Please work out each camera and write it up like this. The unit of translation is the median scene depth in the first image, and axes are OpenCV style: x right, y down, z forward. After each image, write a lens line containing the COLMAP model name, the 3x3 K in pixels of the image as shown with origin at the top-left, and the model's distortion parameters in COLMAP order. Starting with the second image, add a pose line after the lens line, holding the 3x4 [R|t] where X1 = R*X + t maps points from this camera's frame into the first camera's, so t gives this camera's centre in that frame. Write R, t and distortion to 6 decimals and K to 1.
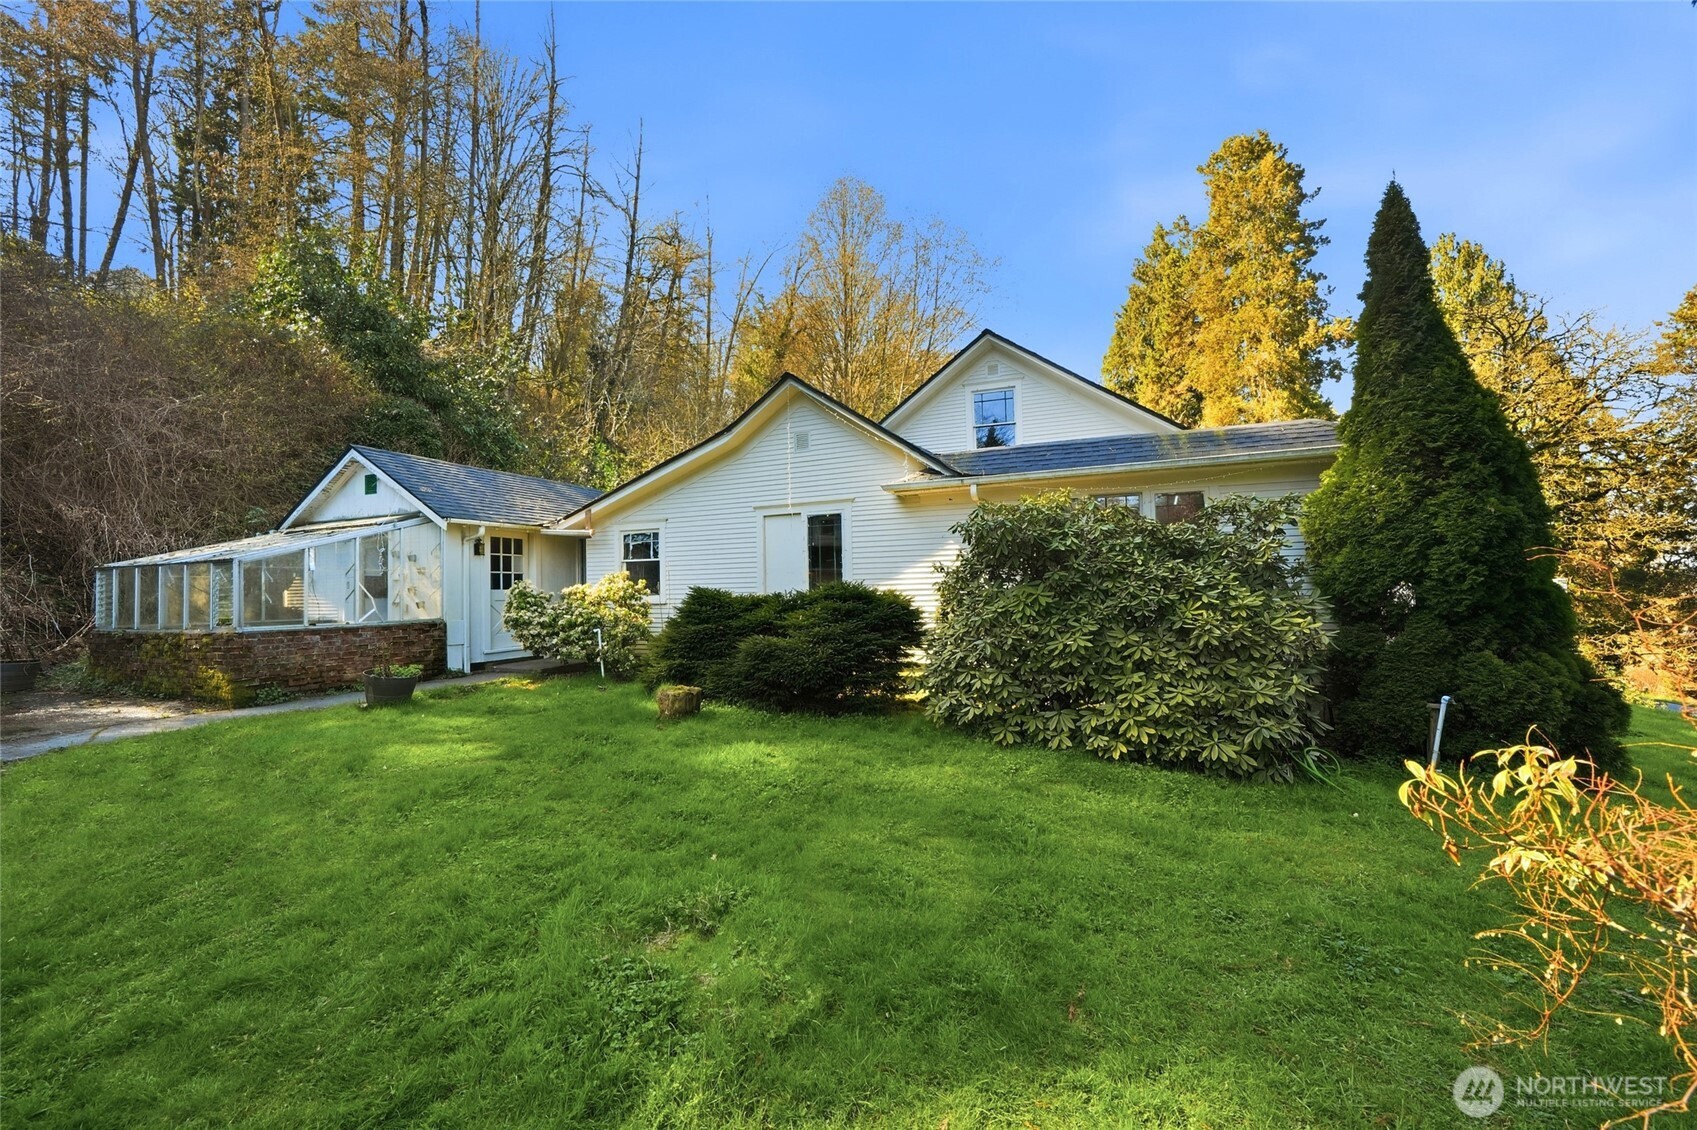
lens RADIAL K [[647.3, 0, 848.5], [0, 647.3, 565.0], [0, 0, 1]] dist [-0.015413, -0.000086]
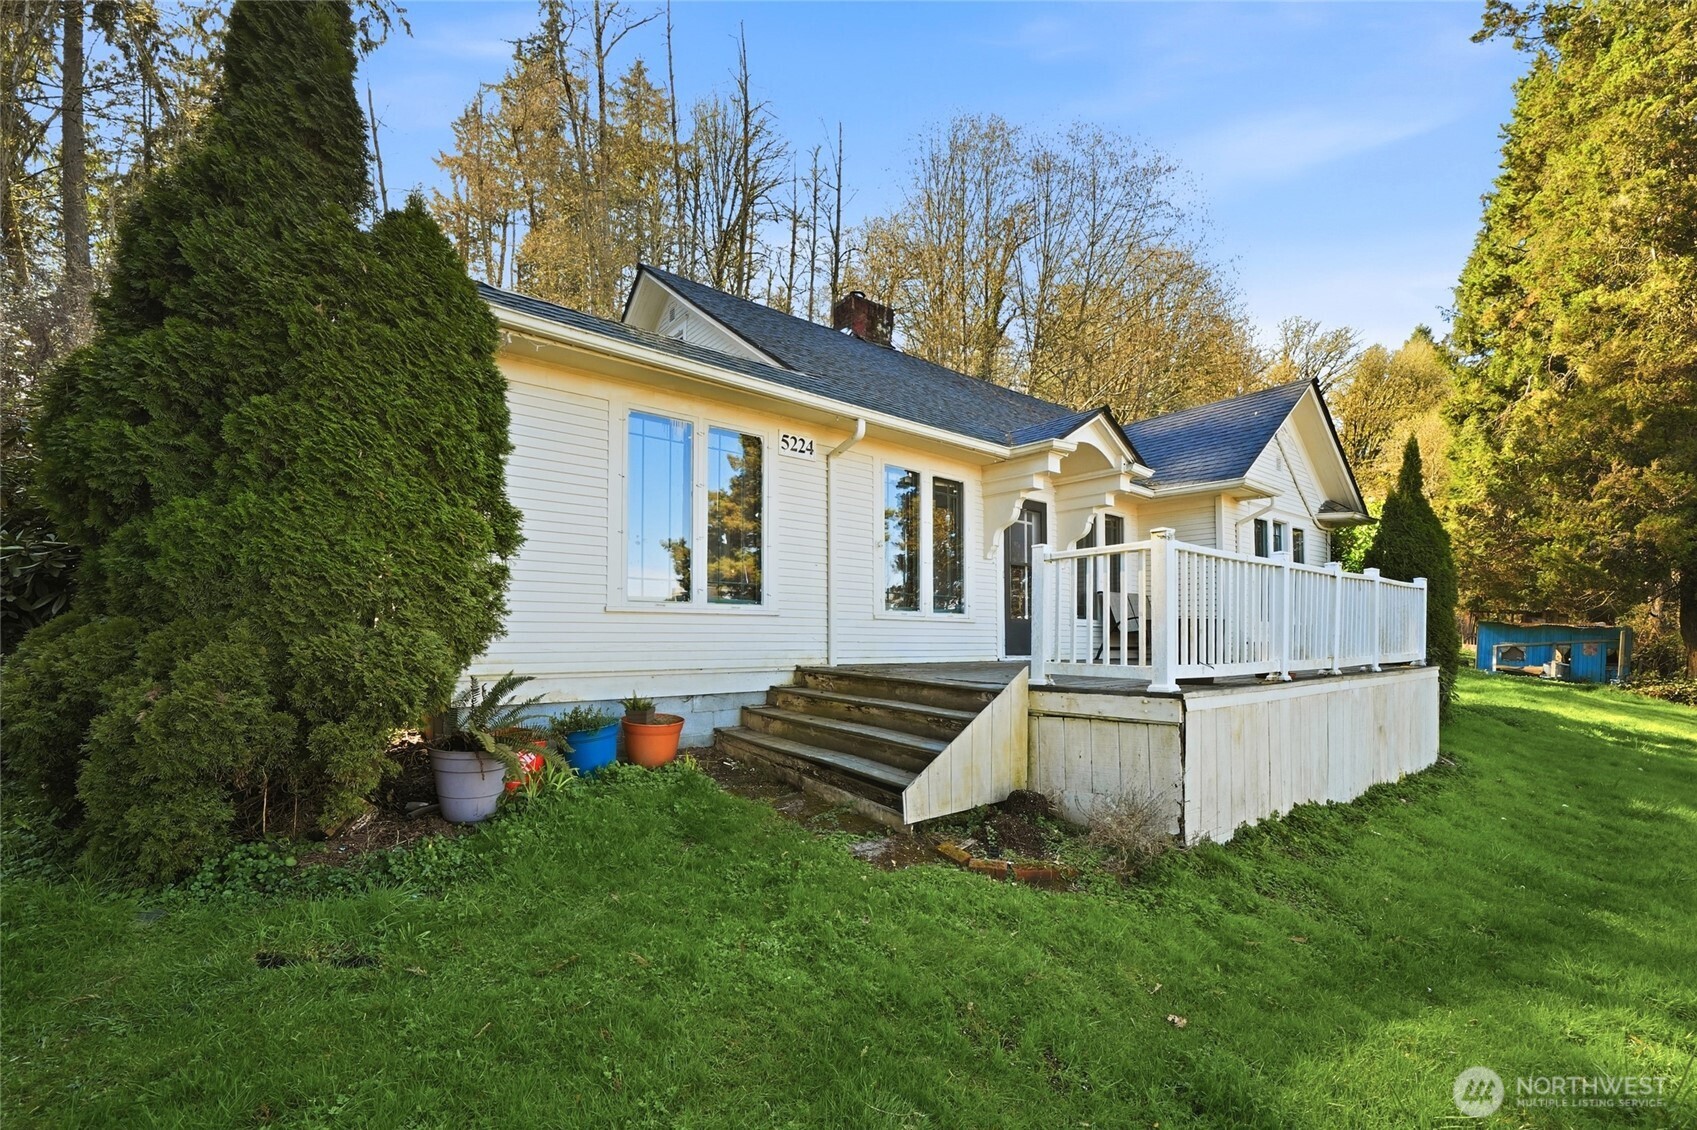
lens RADIAL K [[698.7, 0, 853.4], [0, 698.7, 625.6], [0, 0, 1]] dist [-0.002298, 0.000313]
pose [[0.872947, 0.022161, -0.487312, 0.355725], [-0.008198, 0.999493, 0.030768, 0.020871], [0.487747, -0.022864, 0.872686, 0.150288]]
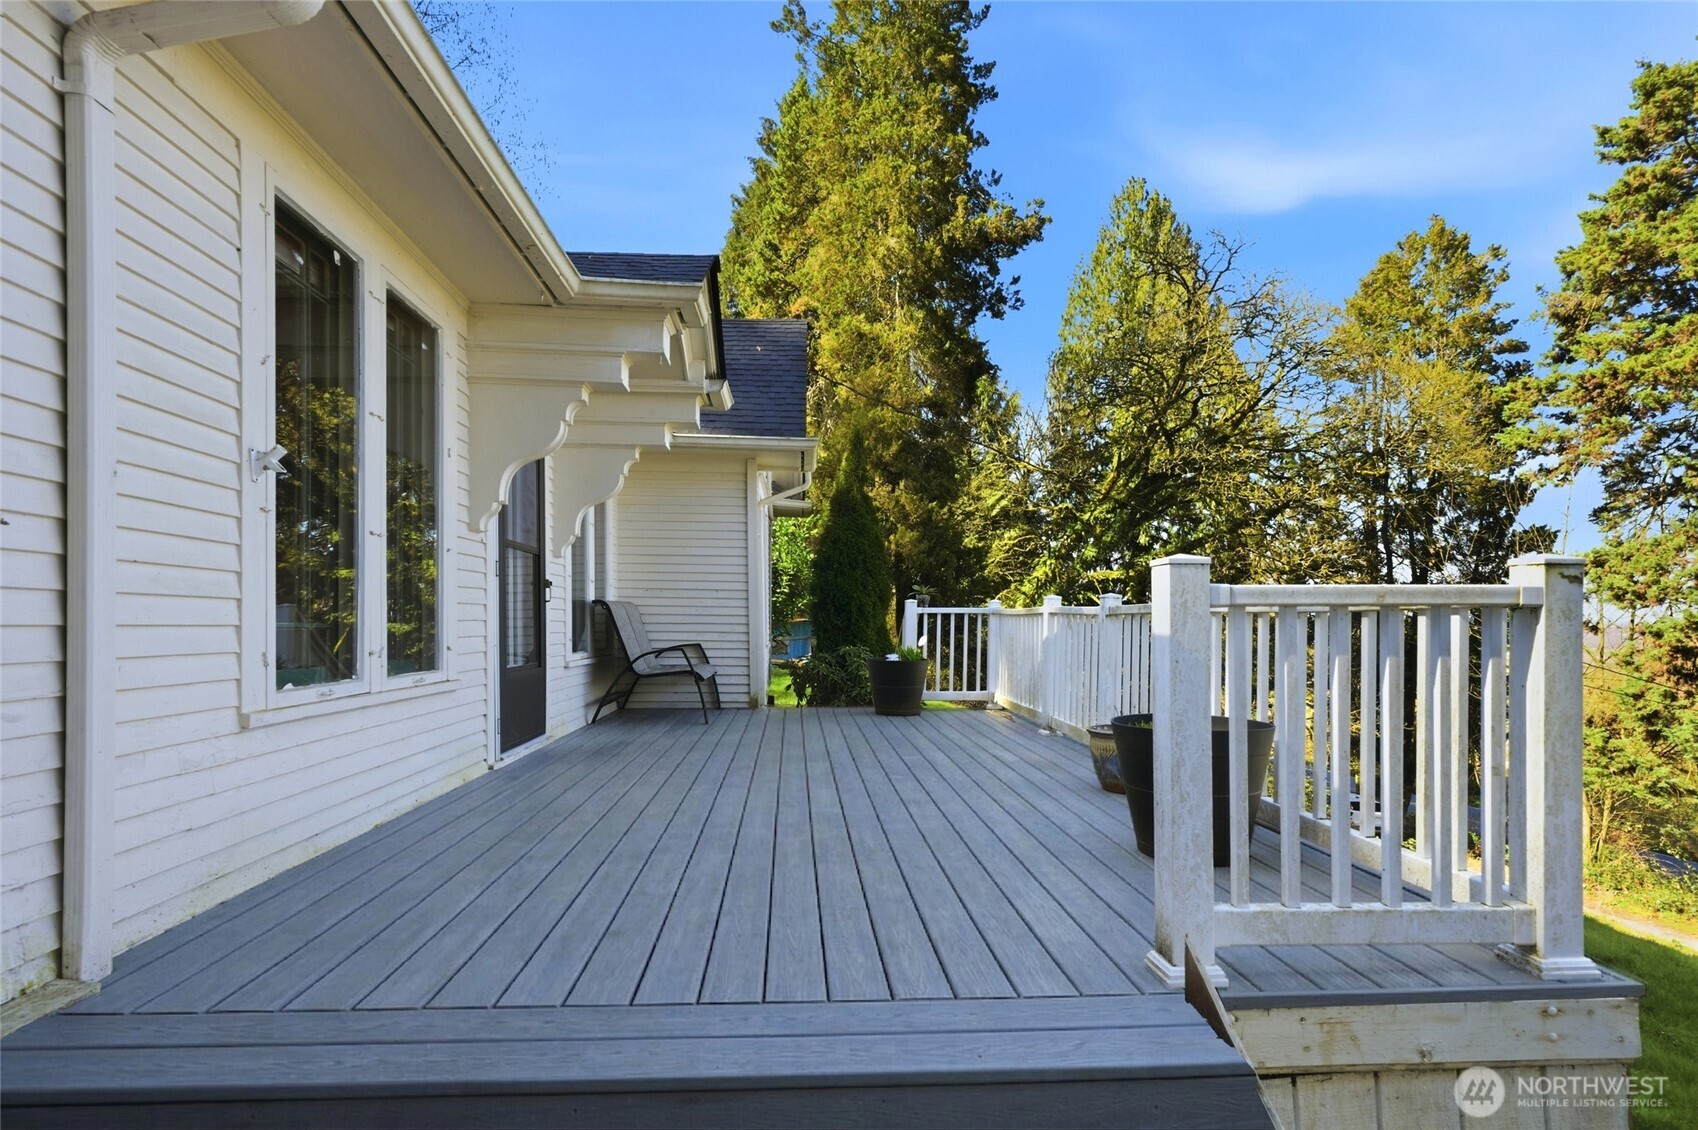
lens RADIAL K [[854.5, 0, 850.2], [0, 854.5, 615.8], [0, 0, 1]] dist [0.005366, -0.001044]
pose [[0.899510, 0.030407, 0.435840, 0.259460], [-0.042957, 0.998897, 0.018967, 0.011062], [-0.434782, -0.035783, 0.899824, 0.267176]]
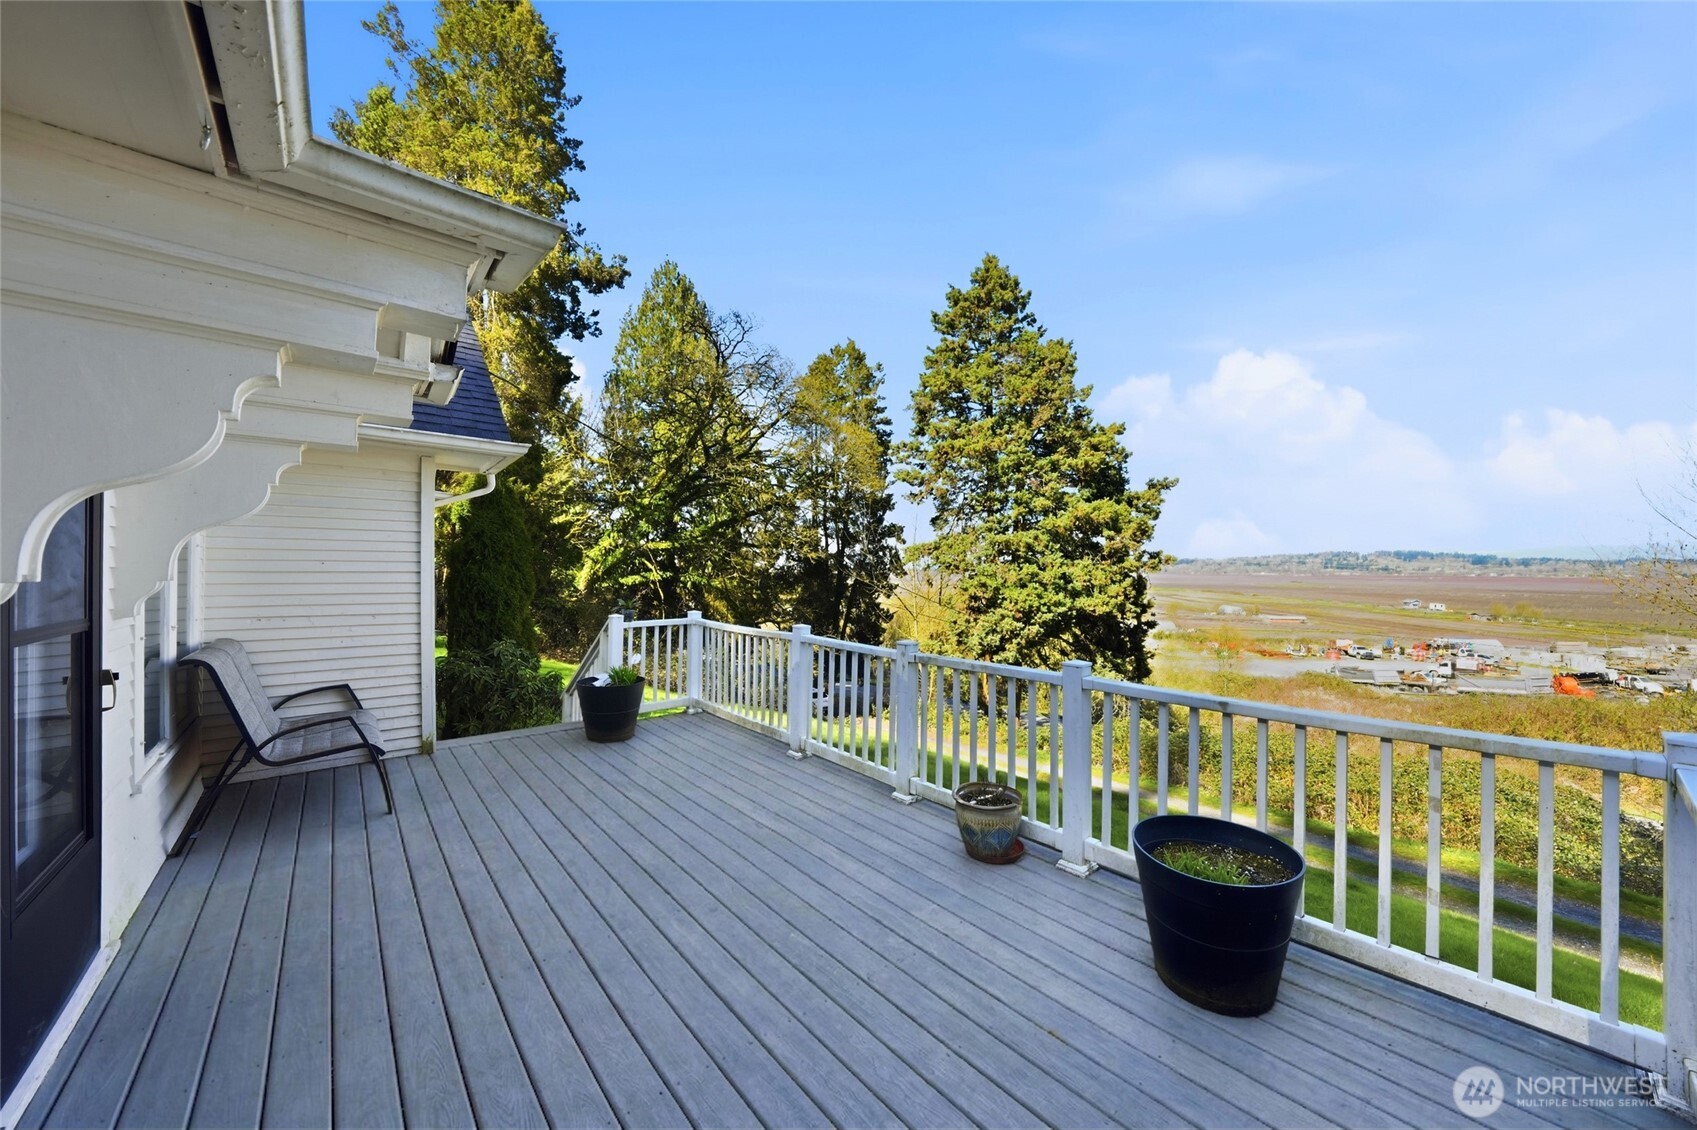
lens RADIAL K [[601.1, 0, 844.7], [0, 601.1, 553.3], [0, 0, 1]] dist [-0.024689, 0.000112]
pose [[0.456144, 0.048554, 0.888581, 0.259198], [-0.048260, 0.998391, -0.029781, -0.005843], [-0.888597, -0.029299, 0.457753, 0.348692]]
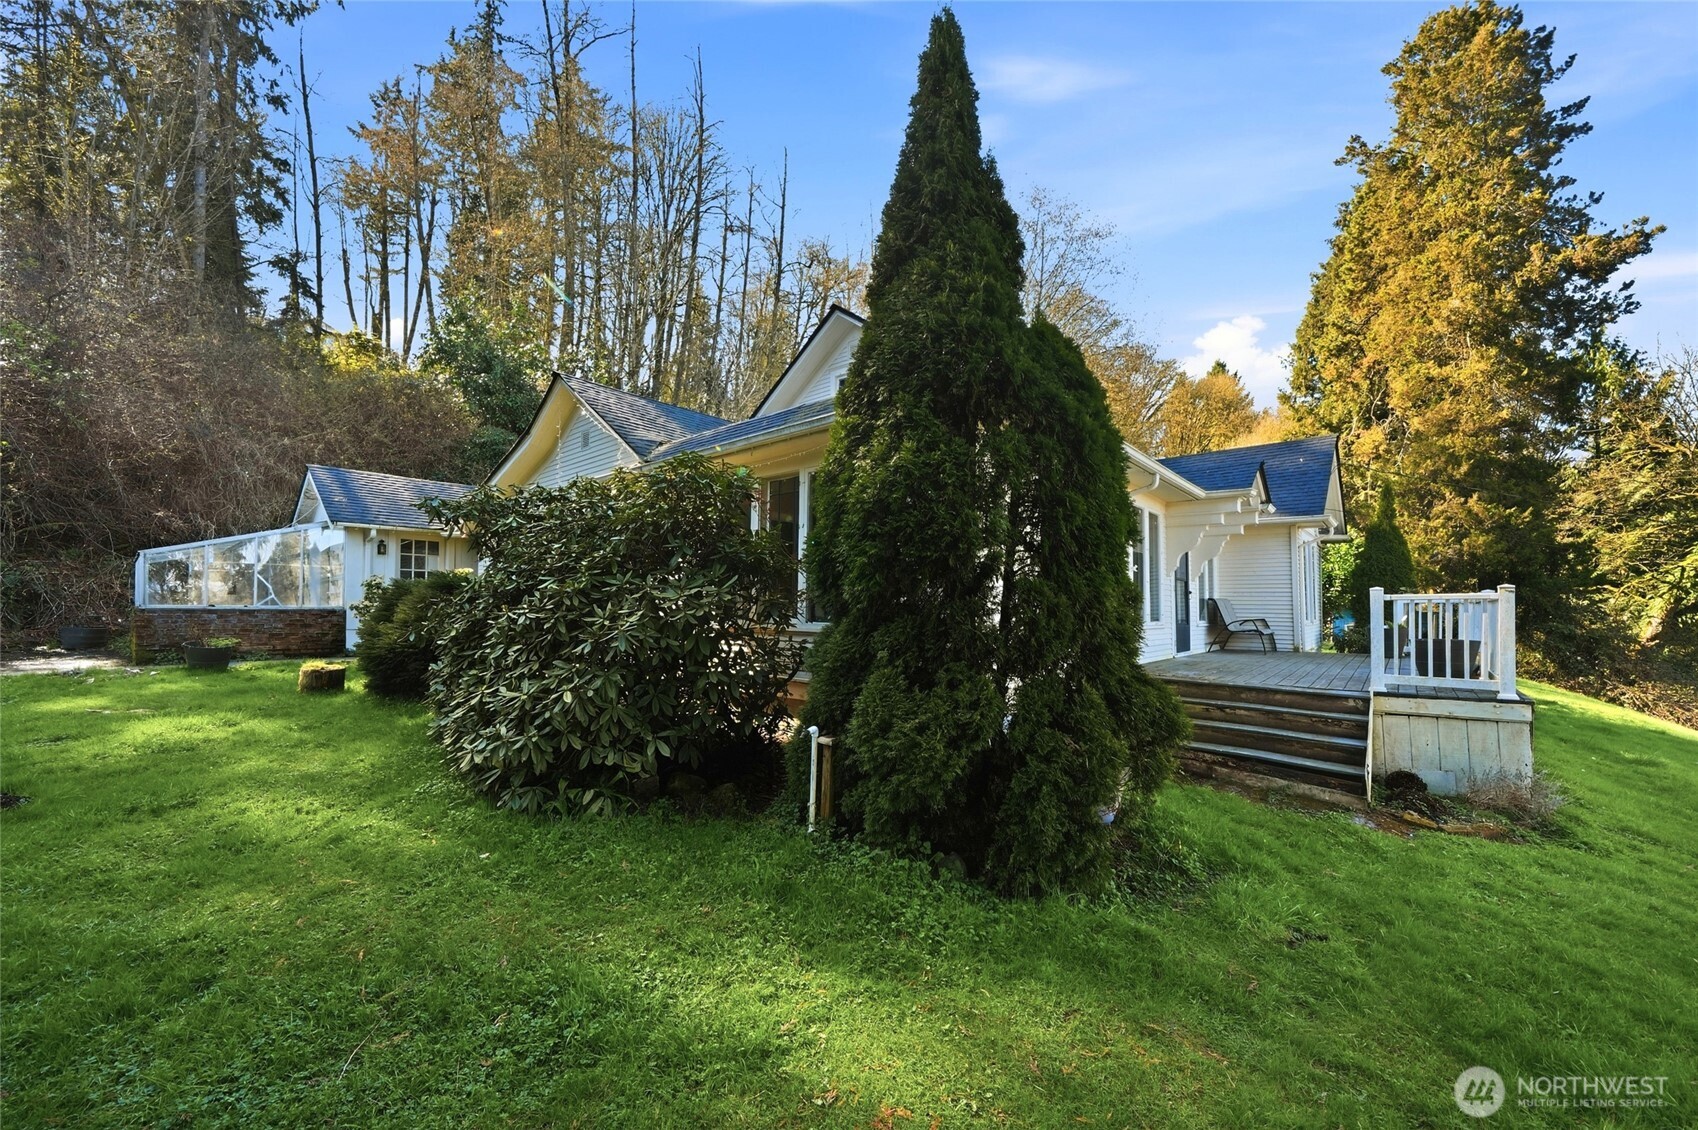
lens RADIAL K [[639.7, 0, 847.7], [0, 639.7, 594.8], [0, 0, 1]] dist [-0.012279, 0.000006]
pose [[0.944203, 0.022635, -0.328586, 0.218048], [-0.015764, 0.999598, 0.023561, 0.006378], [0.328987, -0.017066, 0.944180, 0.067119]]
